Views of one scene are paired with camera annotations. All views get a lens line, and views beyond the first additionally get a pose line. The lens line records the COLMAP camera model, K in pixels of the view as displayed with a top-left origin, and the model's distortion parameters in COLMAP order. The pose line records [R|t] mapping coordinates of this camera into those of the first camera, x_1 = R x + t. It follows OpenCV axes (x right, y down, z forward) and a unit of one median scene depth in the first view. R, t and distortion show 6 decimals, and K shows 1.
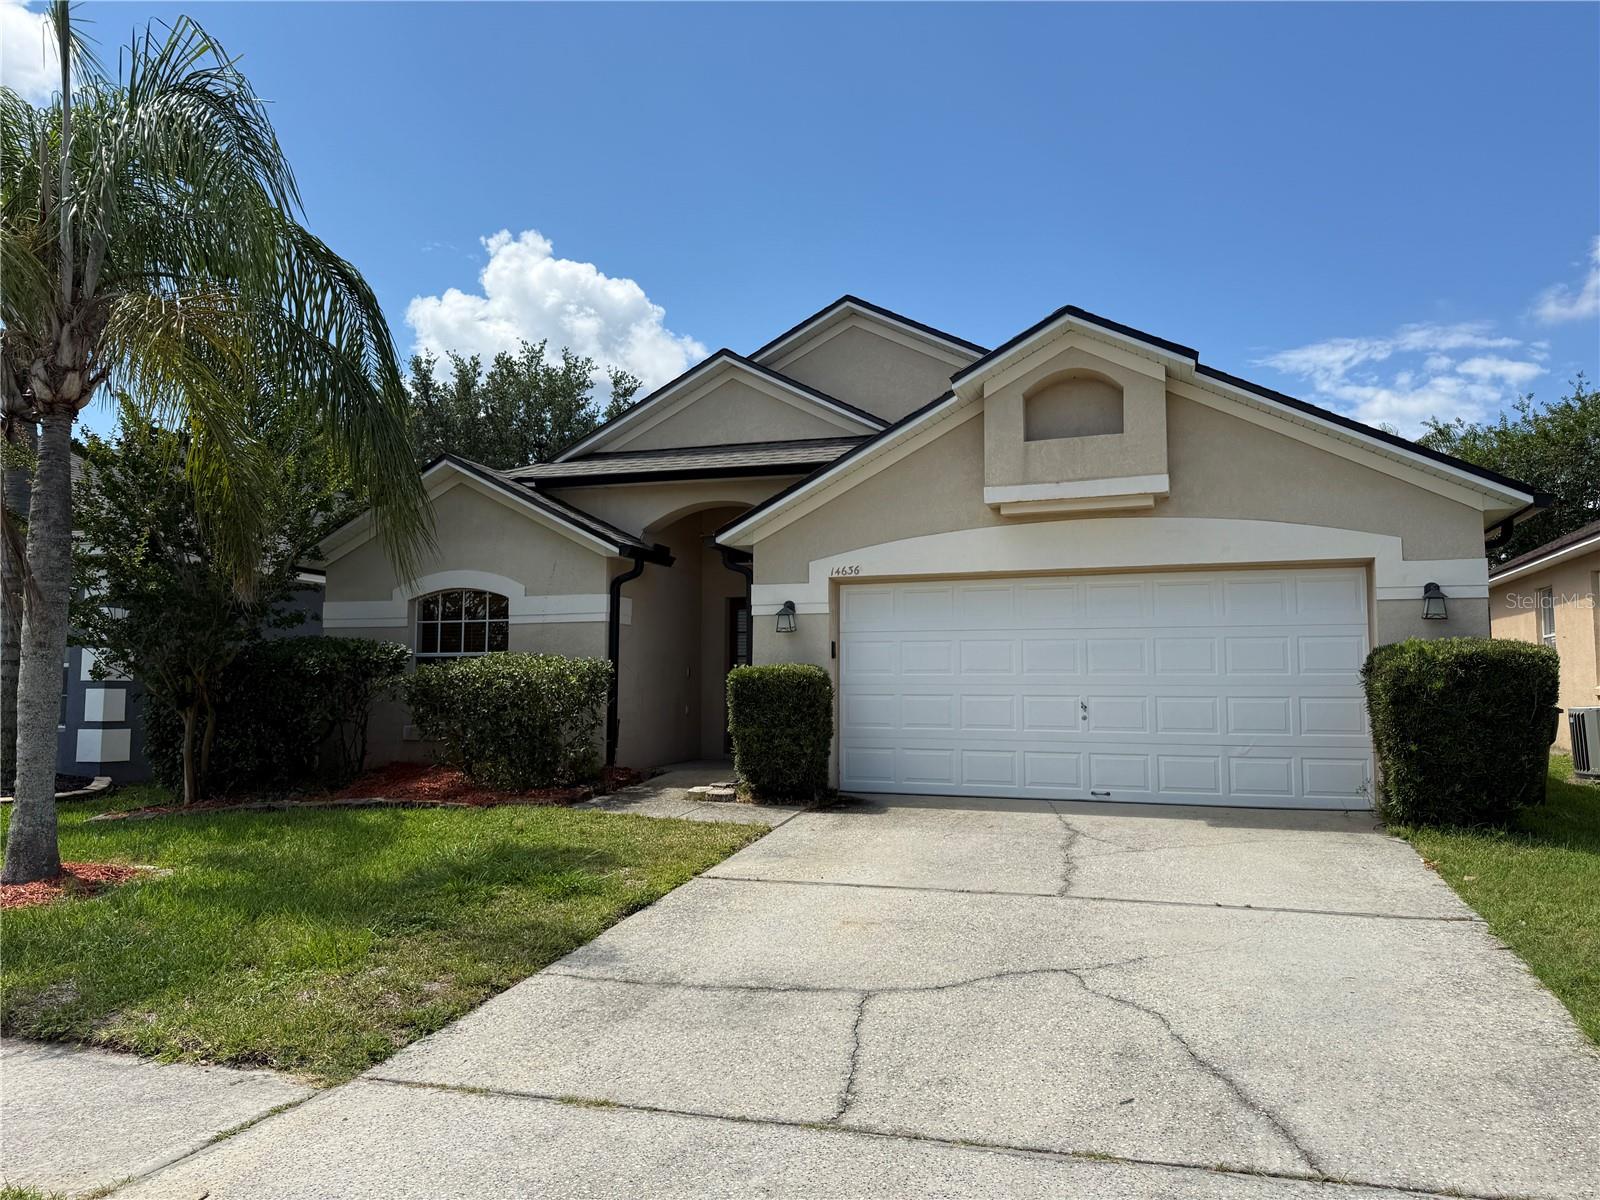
lens RADIAL K [[1118.6, 0, 800.0], [0, 1118.6, 600.0], [0, 0, 1]] dist [0.005857, -0.003009]
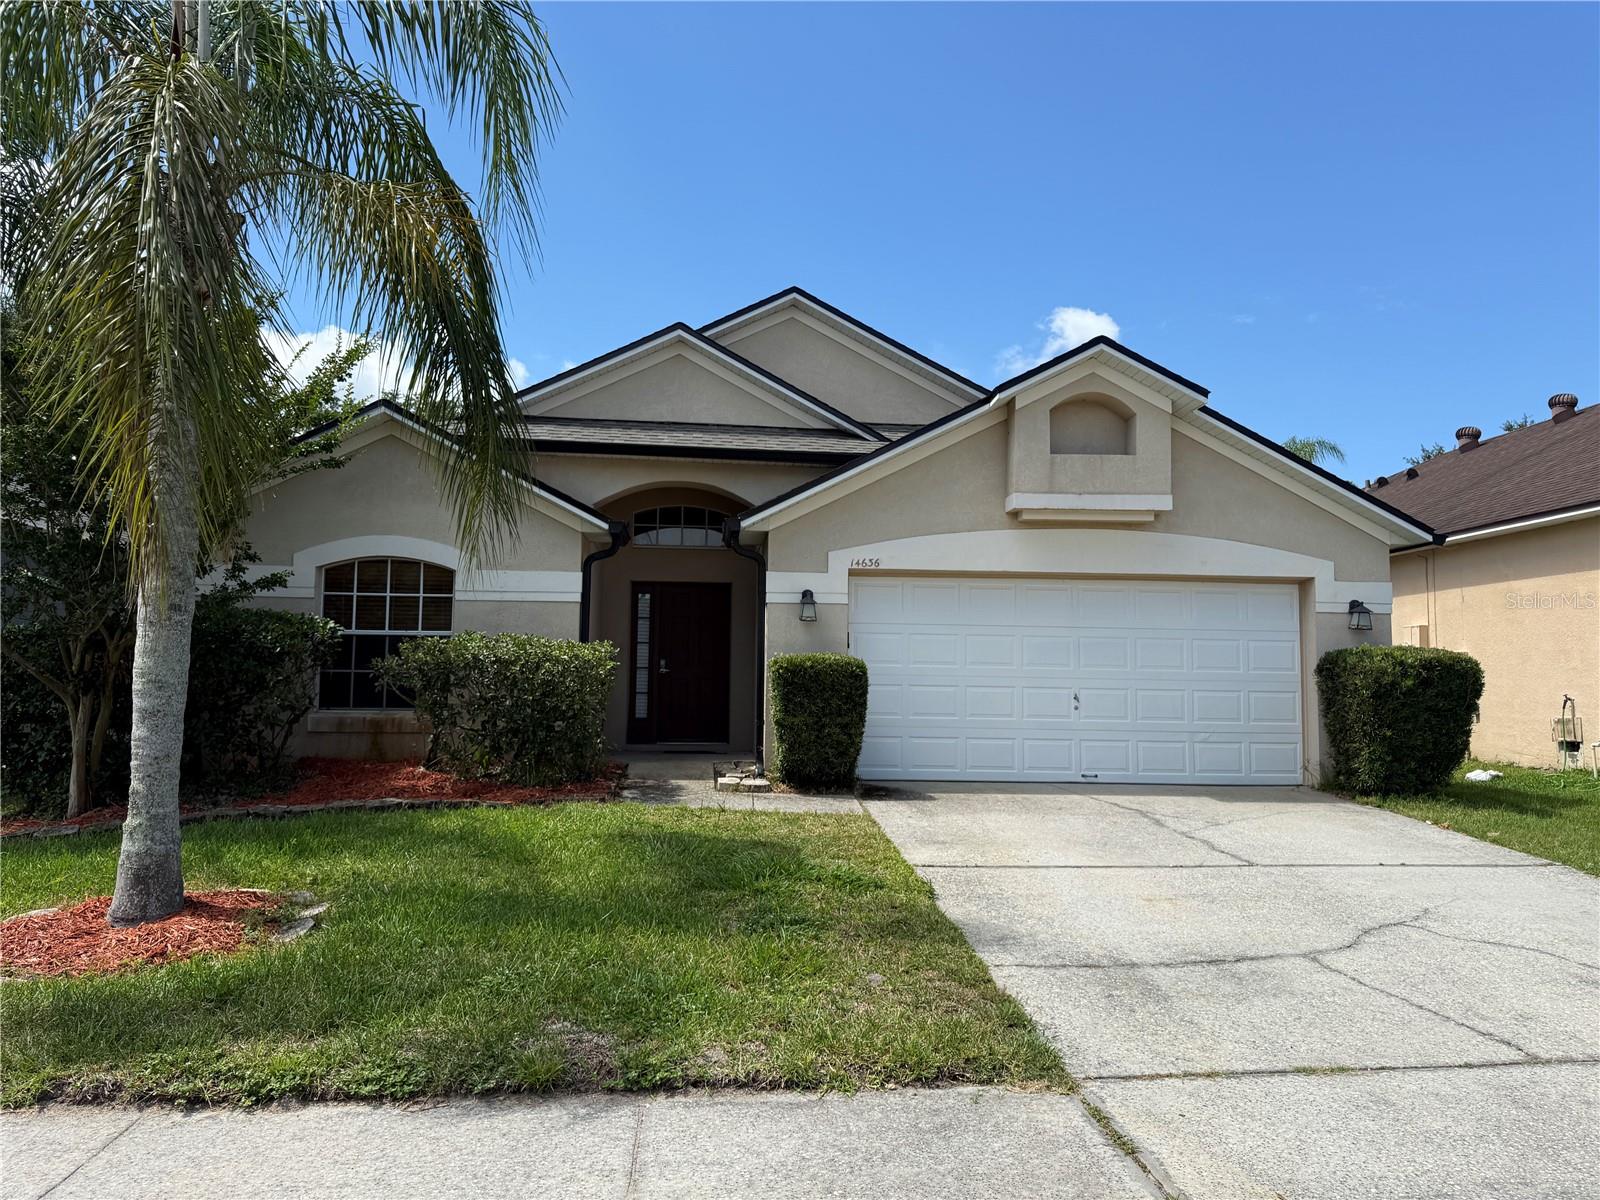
lens RADIAL K [[1118.6, 0, 800.0], [0, 1118.6, 600.0], [0, 0, 1]] dist [0.005857, -0.003009]
pose [[0.918018, 0.041746, 0.394334, -0.442809], [-0.045496, 0.998965, 0.000159, 0.011021], [-0.393919, -0.018087, 0.918967, 0.094441]]
